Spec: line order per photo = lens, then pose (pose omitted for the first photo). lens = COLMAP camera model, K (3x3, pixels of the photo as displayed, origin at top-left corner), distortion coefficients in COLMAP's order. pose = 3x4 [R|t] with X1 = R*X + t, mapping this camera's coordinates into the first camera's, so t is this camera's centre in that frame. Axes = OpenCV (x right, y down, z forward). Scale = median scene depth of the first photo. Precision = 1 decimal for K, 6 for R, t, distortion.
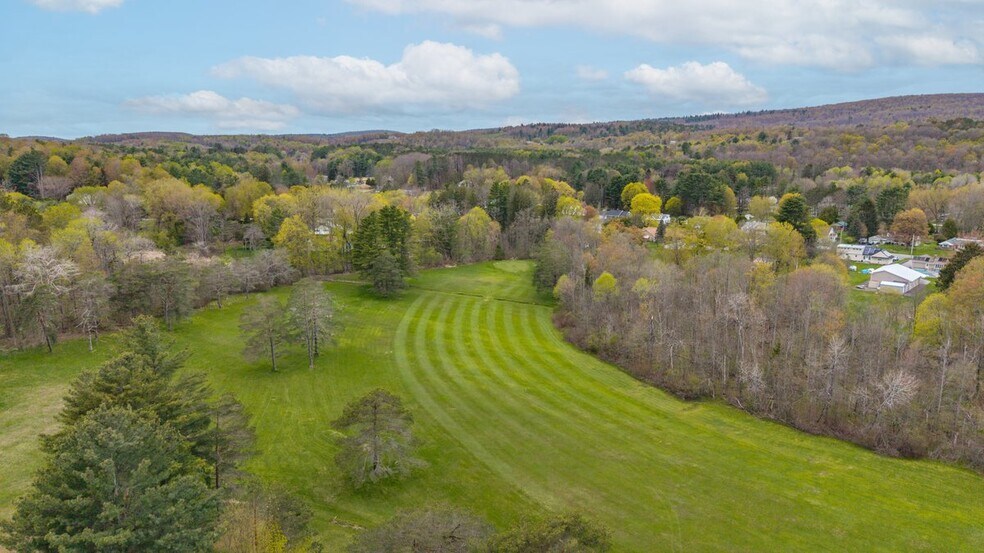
lens RADIAL K [[631.4, 0, 492.0], [0, 631.4, 276.5], [0, 0, 1]] dist [0.003950, -0.000730]
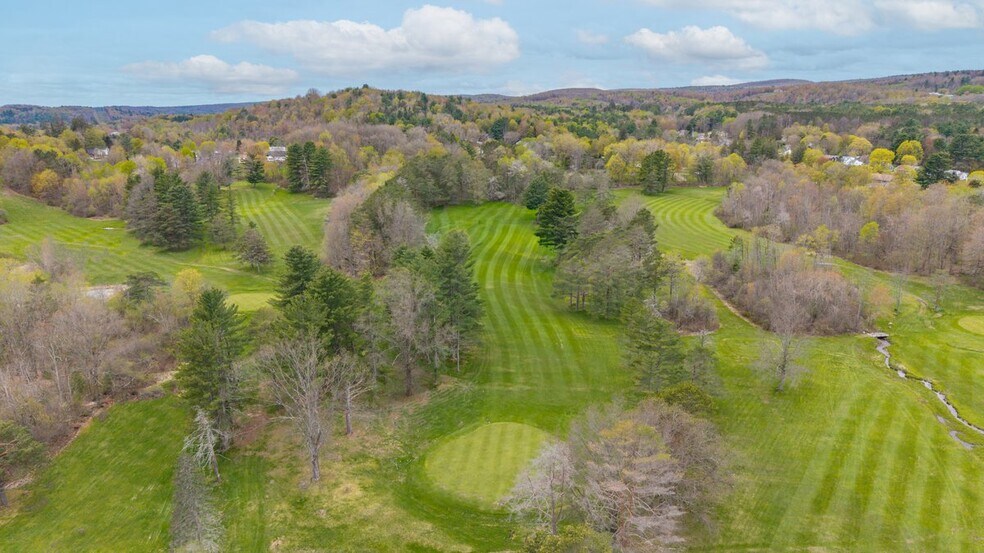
lens RADIAL K [[631.4, 0, 492.0], [0, 631.4, 276.5], [0, 0, 1]] dist [0.003950, -0.000730]
pose [[0.823962, 0.134871, -0.550360, 0.321875], [-0.093657, 0.990317, 0.102469, 0.075000], [0.558851, -0.032885, 0.828616, -0.556825]]
